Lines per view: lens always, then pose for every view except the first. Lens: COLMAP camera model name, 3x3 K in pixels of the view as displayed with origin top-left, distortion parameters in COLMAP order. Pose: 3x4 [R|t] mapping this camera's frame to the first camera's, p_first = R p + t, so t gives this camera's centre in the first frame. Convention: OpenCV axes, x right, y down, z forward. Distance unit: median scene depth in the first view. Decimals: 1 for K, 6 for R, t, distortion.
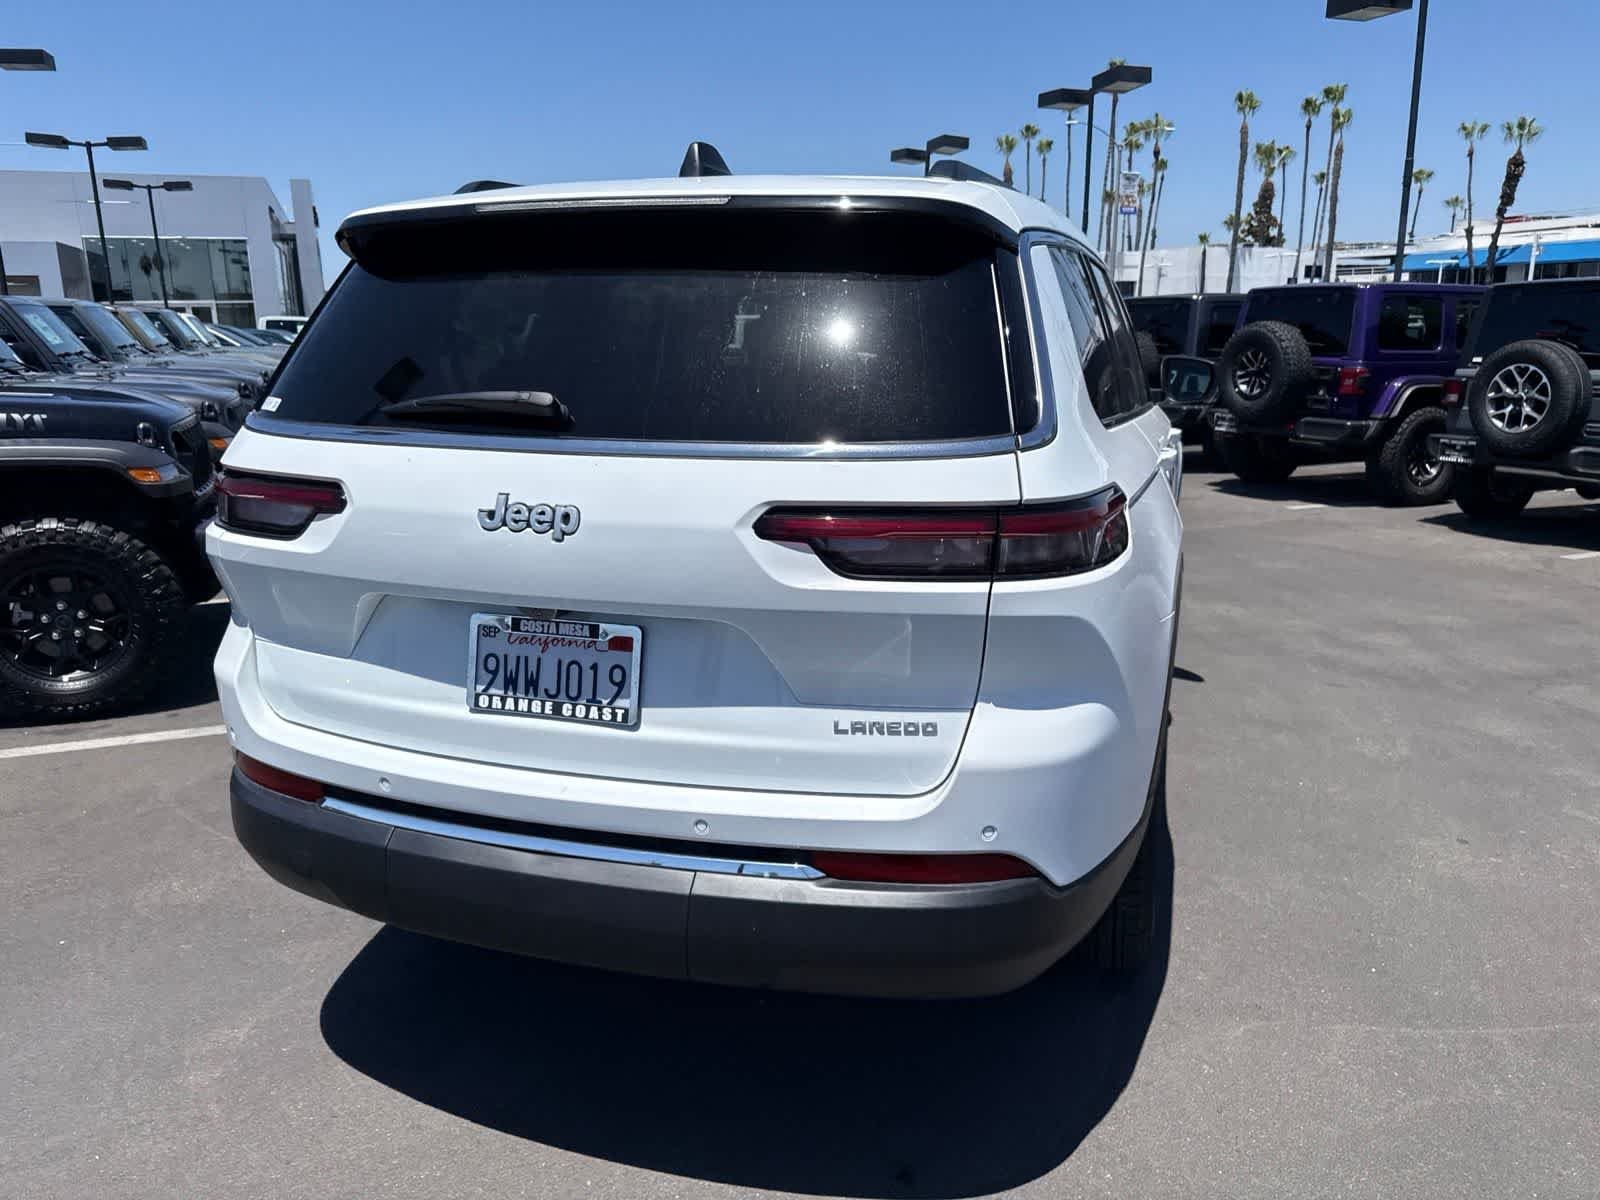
lens RADIAL K [[1146.9, 0, 808.2], [0, 1146.9, 597.7], [0, 0, 1]] dist [0.030130, -0.027689]
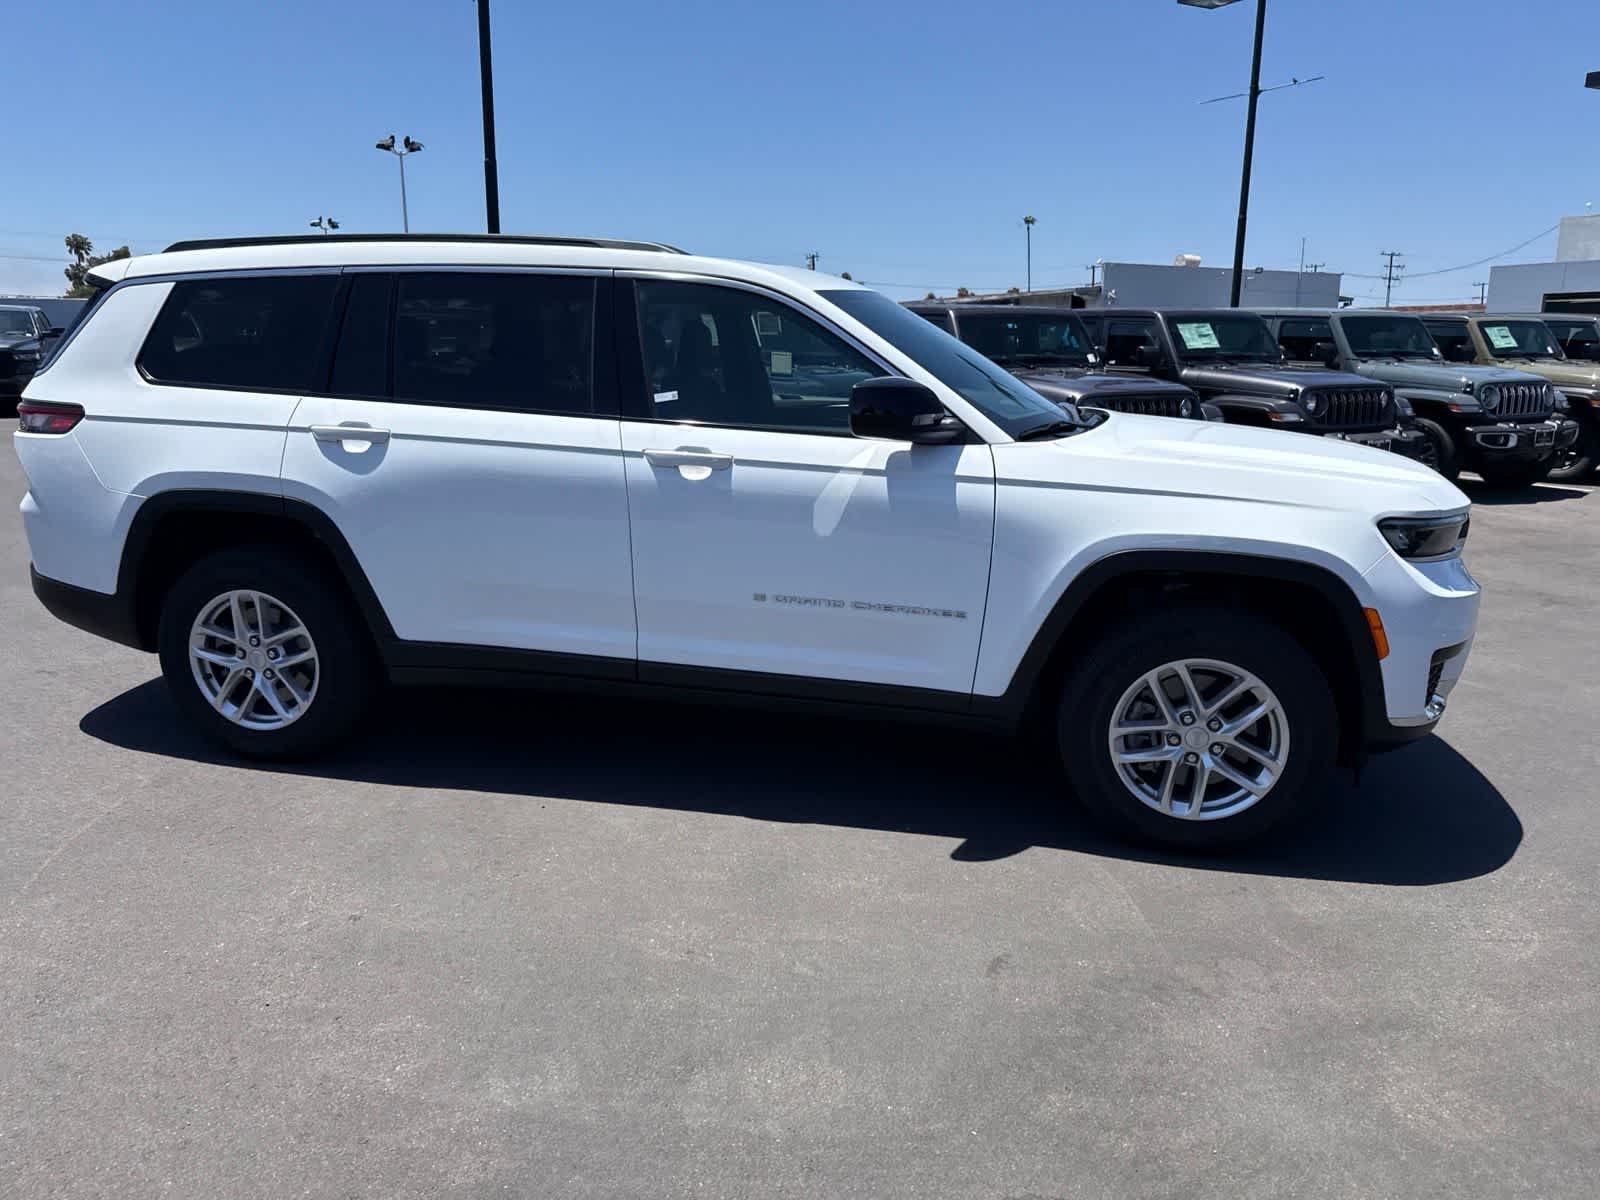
lens RADIAL K [[1146.9, 0, 804.2], [0, 1146.9, 590.7], [0, 0, 1]] dist [0.030130, -0.027689]
pose [[0.109367, 0.223758, -0.968489, 2.508955], [-0.237245, 0.952051, 0.193169, -0.494372], [0.965274, 0.208643, 0.157209, 2.044130]]
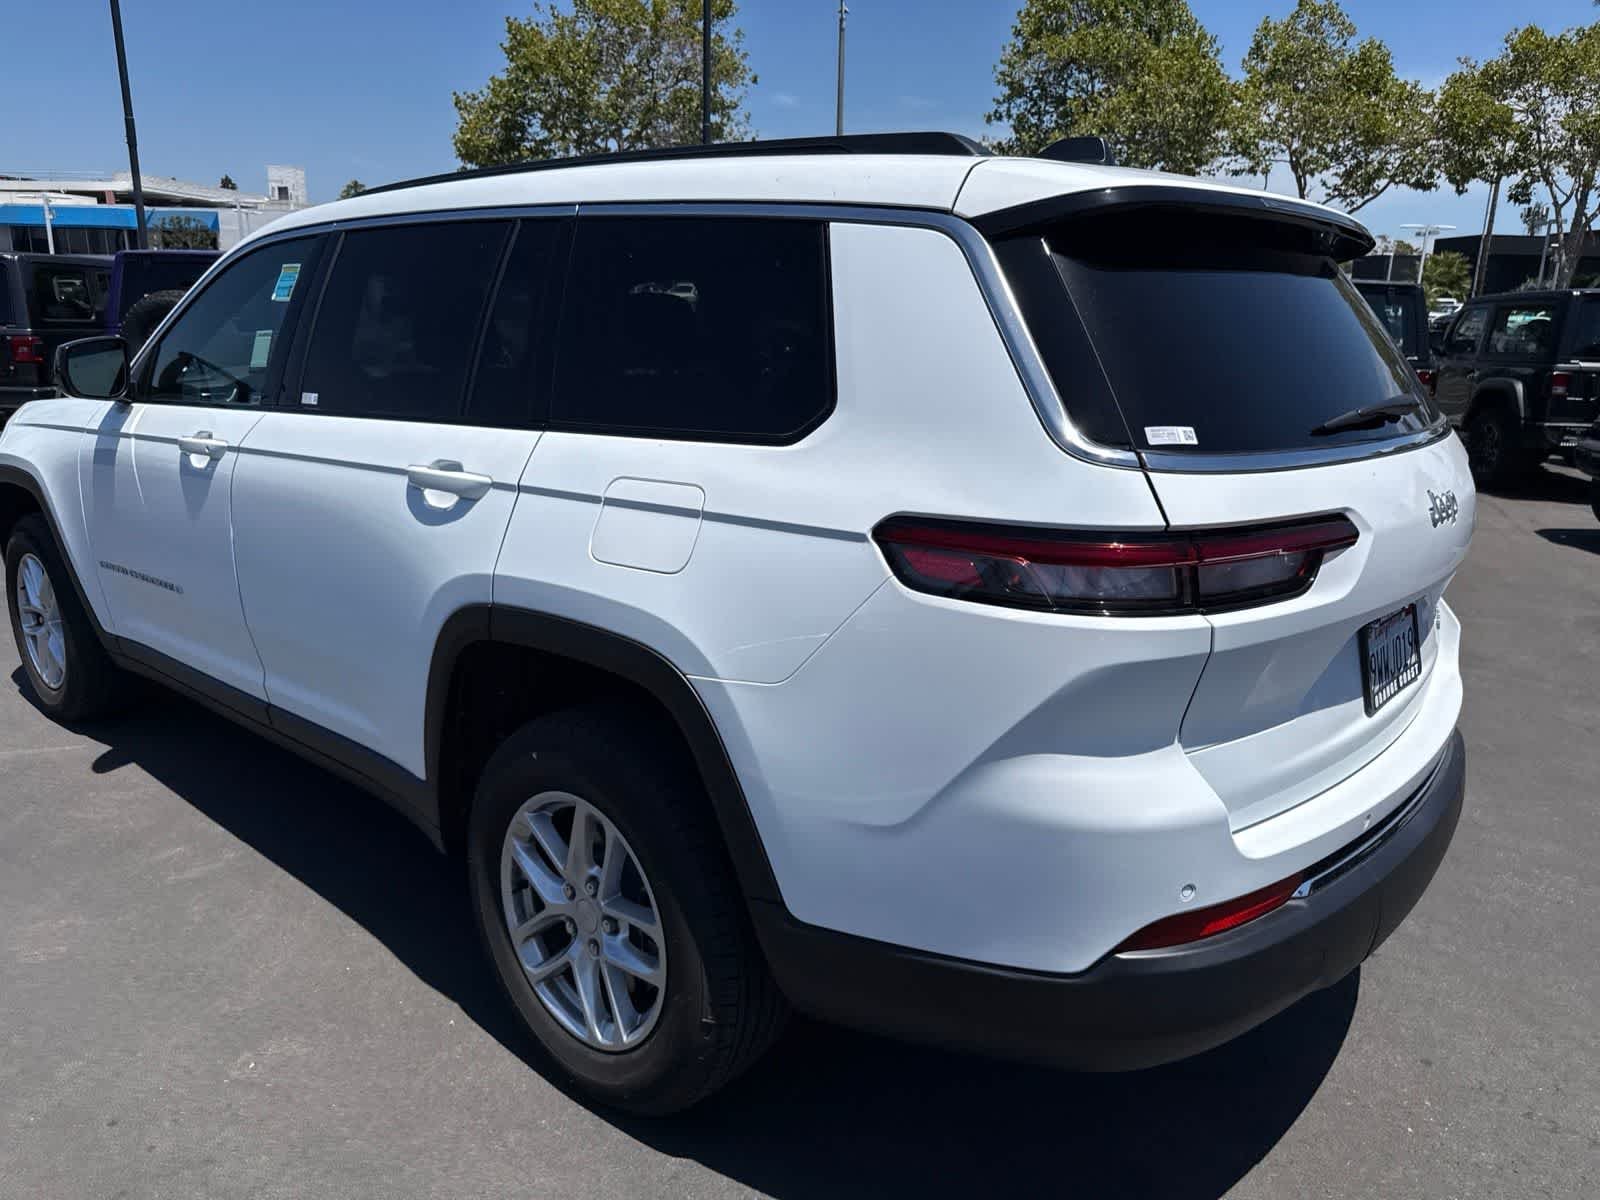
lens RADIAL K [[1146.9, 0, 805.7], [0, 1146.9, 587.7], [0, 0, 1]] dist [0.030130, -0.027689]
pose [[0.399962, -0.208449, 0.892513, -1.372836], [0.189603, 0.971547, 0.141941, -0.247140], [-0.896706, 0.112452, 0.428104, 1.007750]]
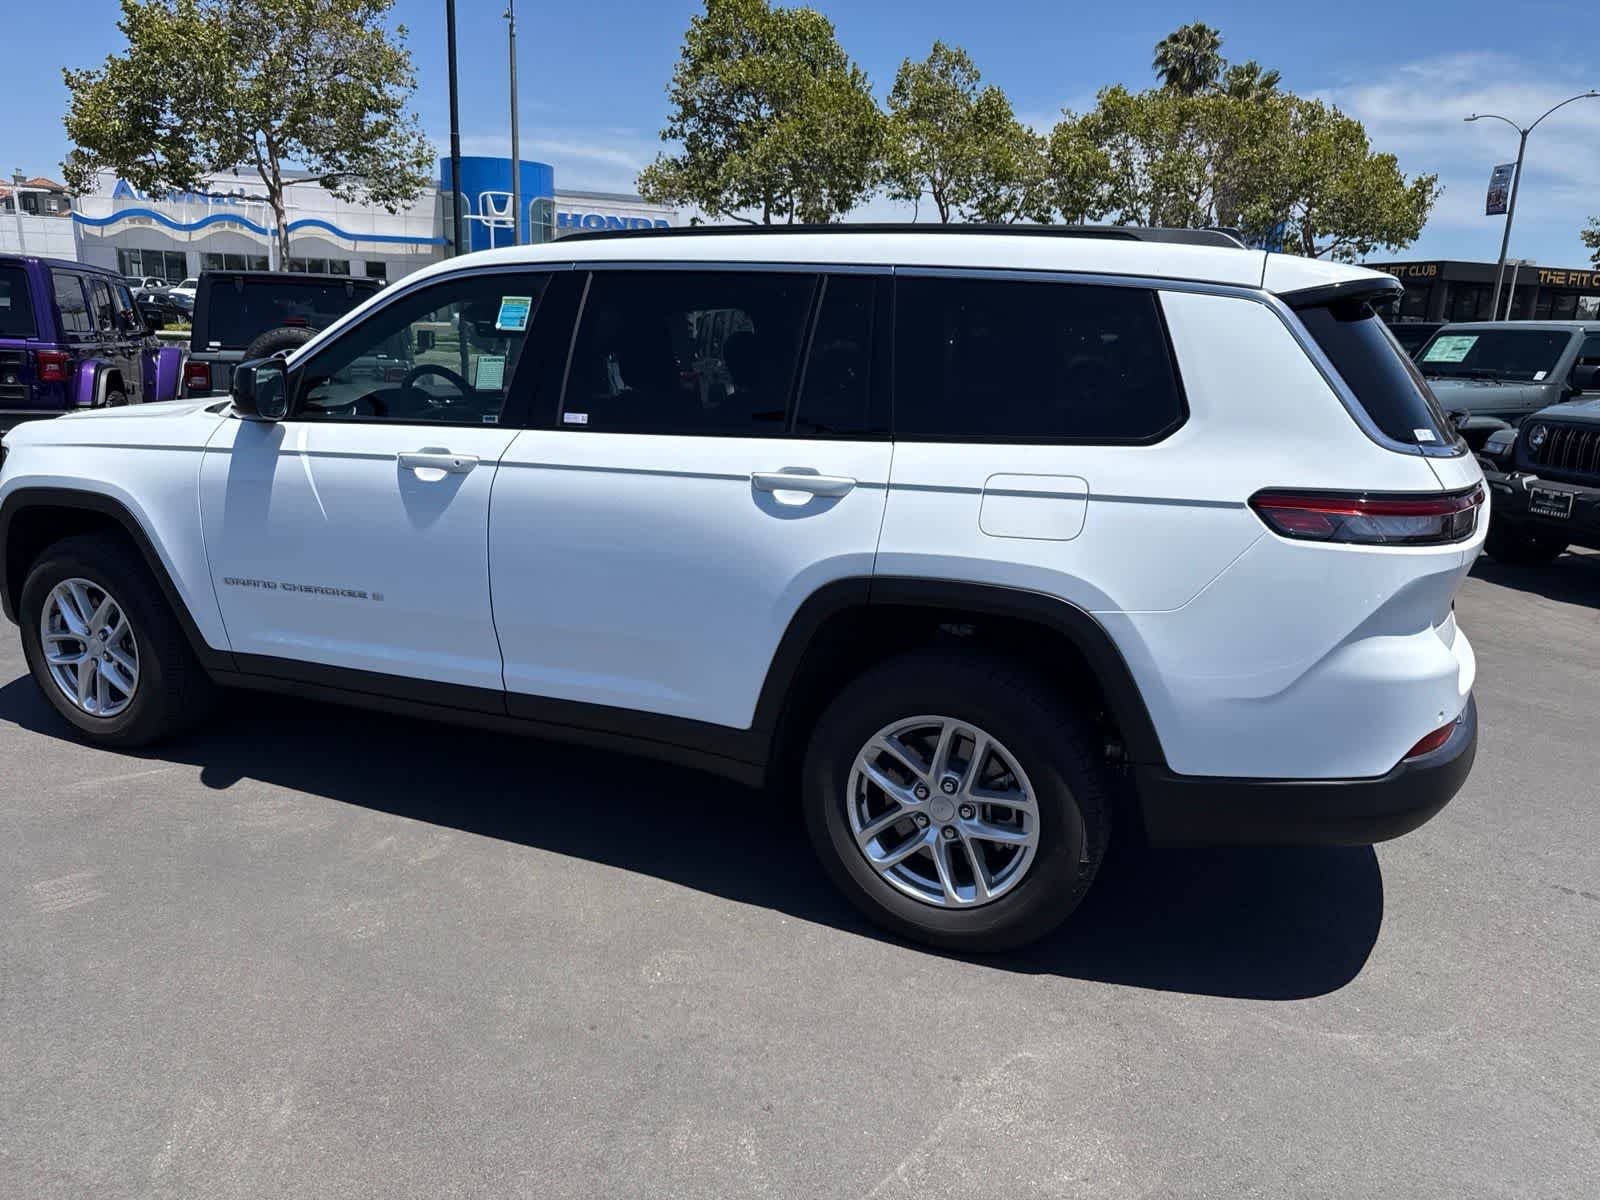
lens RADIAL K [[1147.4, 0, 800.6], [0, 1147.4, 599.6], [0, 0, 1]] dist [0.023439, -0.018155]
pose [[0.104321, -0.226077, 0.968507, -1.915578], [0.194524, 0.959650, 0.203057, -0.412865], [-0.975335, 0.167214, 0.144089, 1.649063]]
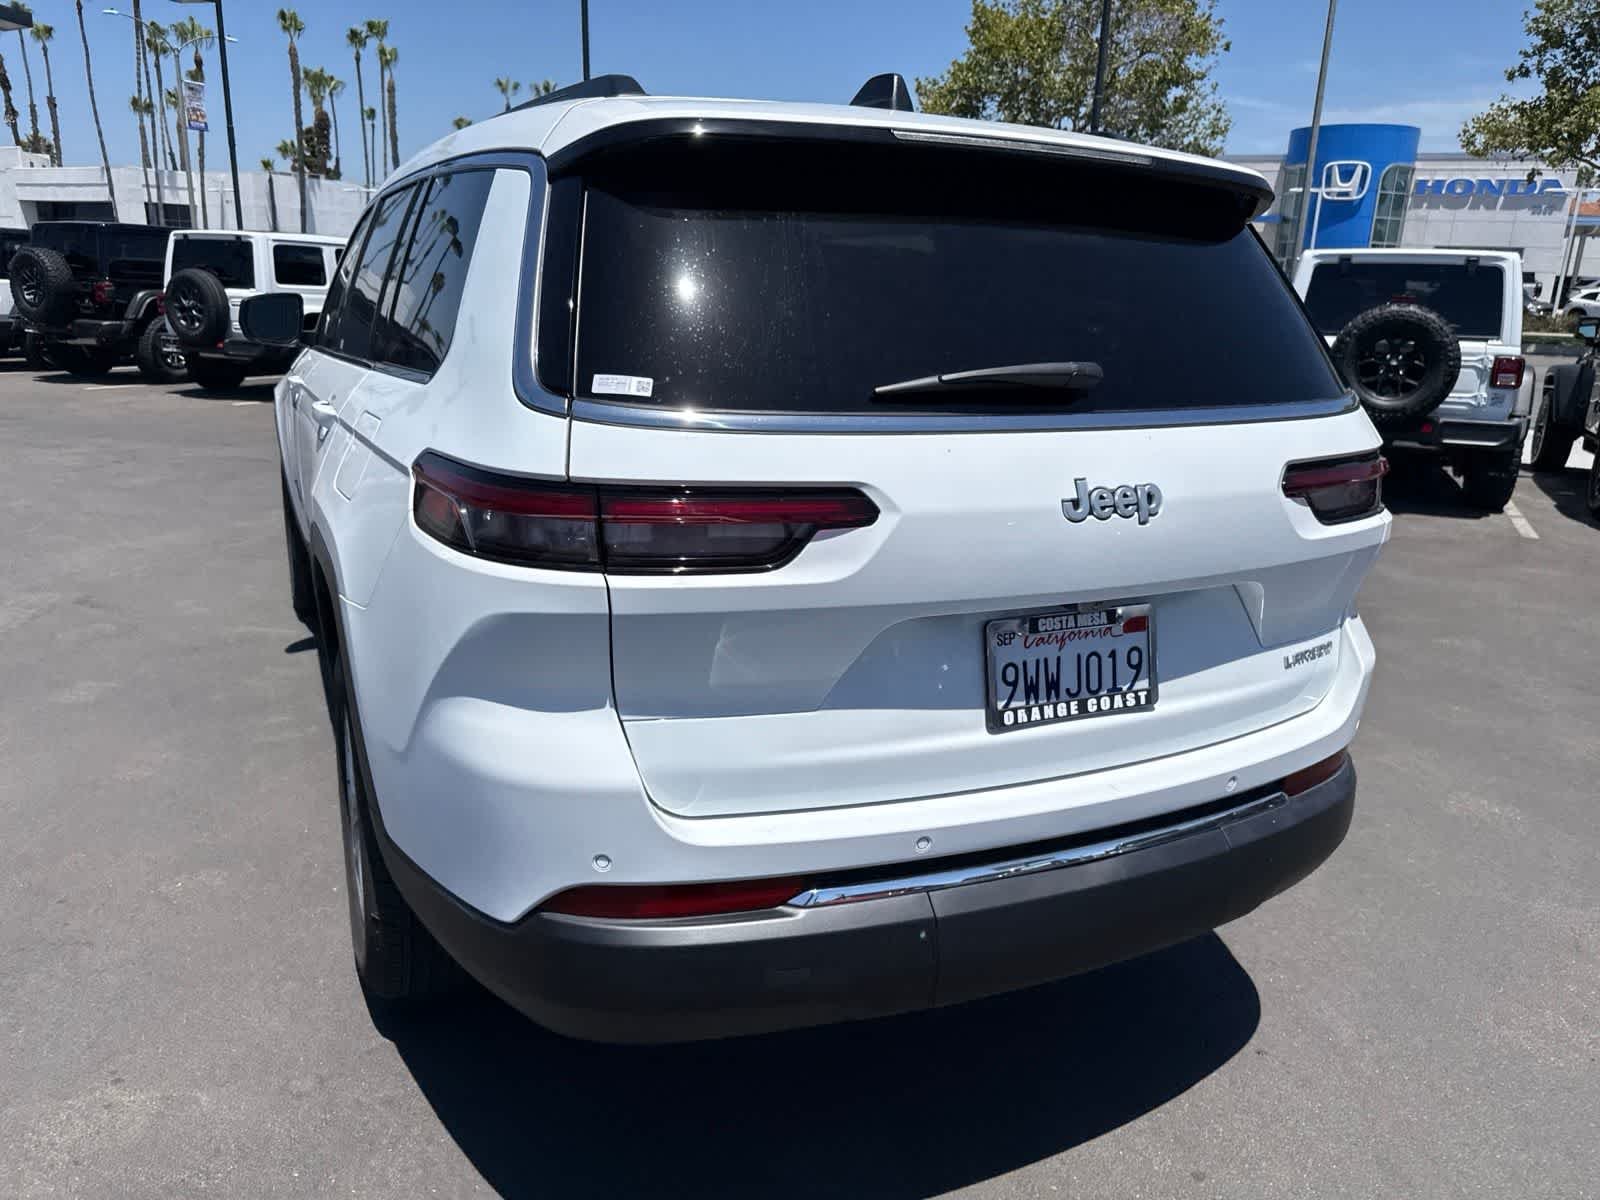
lens RADIAL K [[1146.9, 0, 804.8], [0, 1146.9, 606.8], [0, 0, 1]] dist [0.030130, -0.027689]
pose [[0.727017, -0.162955, 0.667002, -0.969385], [0.123072, 0.986624, 0.106896, -0.107403], [-0.675499, 0.004374, 0.737348, 0.459767]]
